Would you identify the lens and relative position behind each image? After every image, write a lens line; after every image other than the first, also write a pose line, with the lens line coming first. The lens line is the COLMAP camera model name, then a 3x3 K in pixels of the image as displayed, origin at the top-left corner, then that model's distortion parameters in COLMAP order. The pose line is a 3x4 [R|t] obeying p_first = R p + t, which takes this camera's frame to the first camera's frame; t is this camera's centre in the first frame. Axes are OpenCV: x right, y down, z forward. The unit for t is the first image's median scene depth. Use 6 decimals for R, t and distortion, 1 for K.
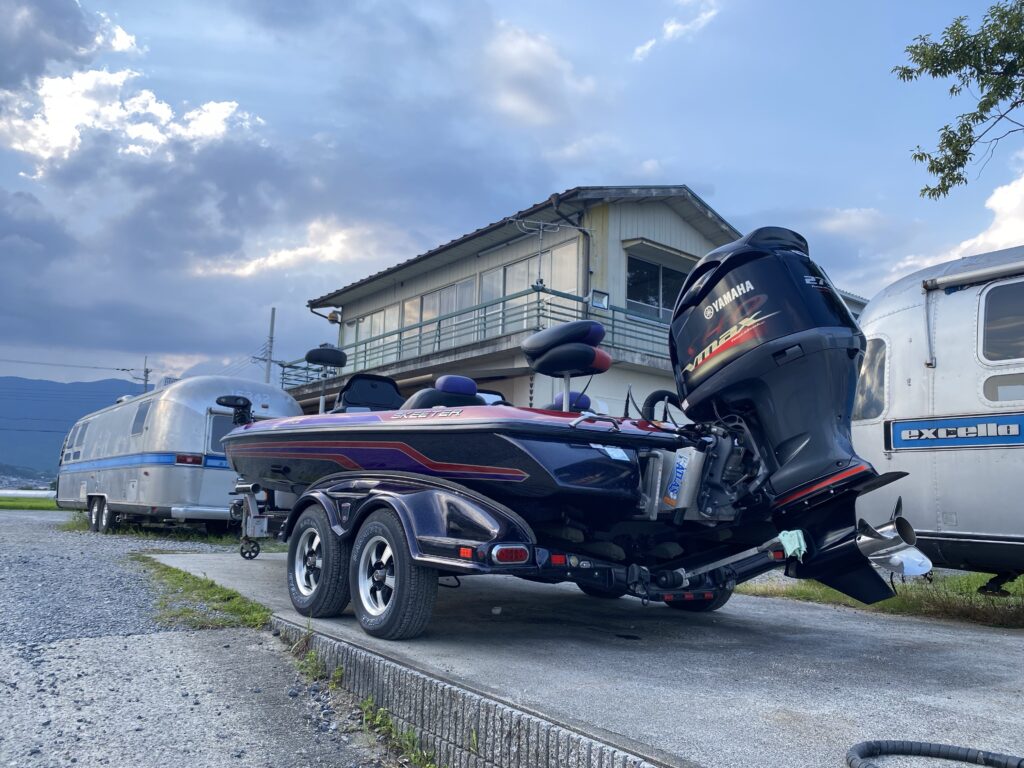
lens RADIAL K [[795.8, 0, 512.0], [0, 795.8, 384.0], [0, 0, 1]] dist [0.056938, -0.062576]
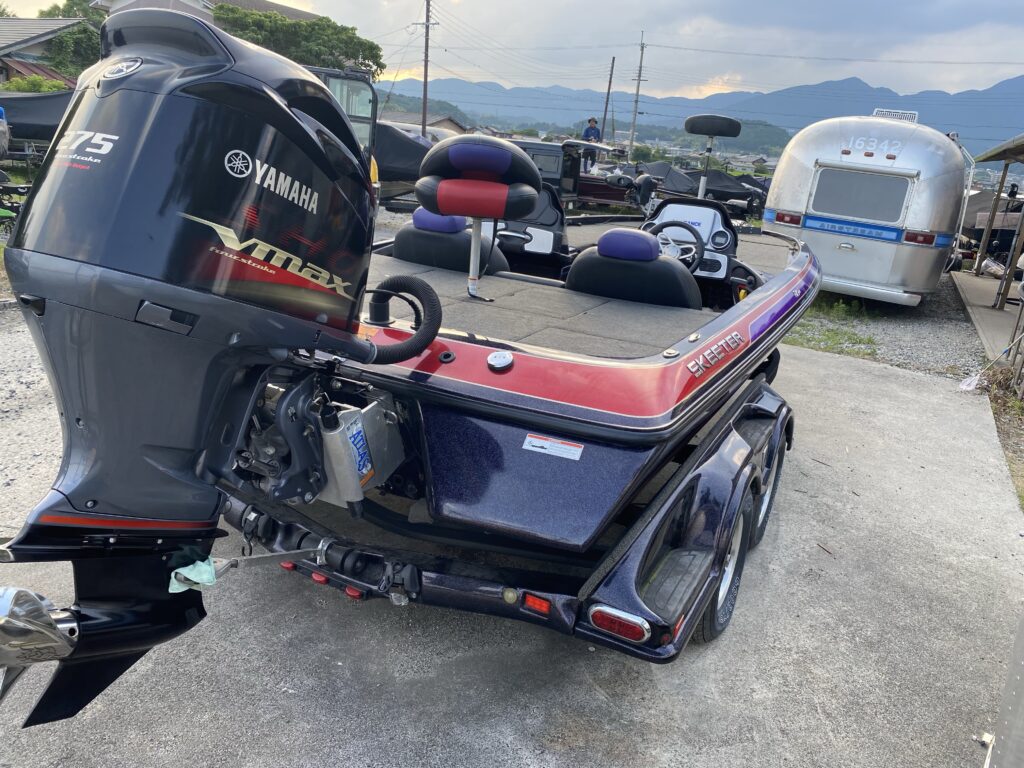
lens RADIAL K [[792.1, 0, 509.2], [0, 792.1, 384.8], [0, 0, 1]] dist [0.010034, -0.007962]
pose [[0.408618, 0.272405, -0.871106, 0.313735], [0.060766, 0.944185, 0.323762, -0.040128], [0.910680, -0.185229, 0.369258, 0.324384]]
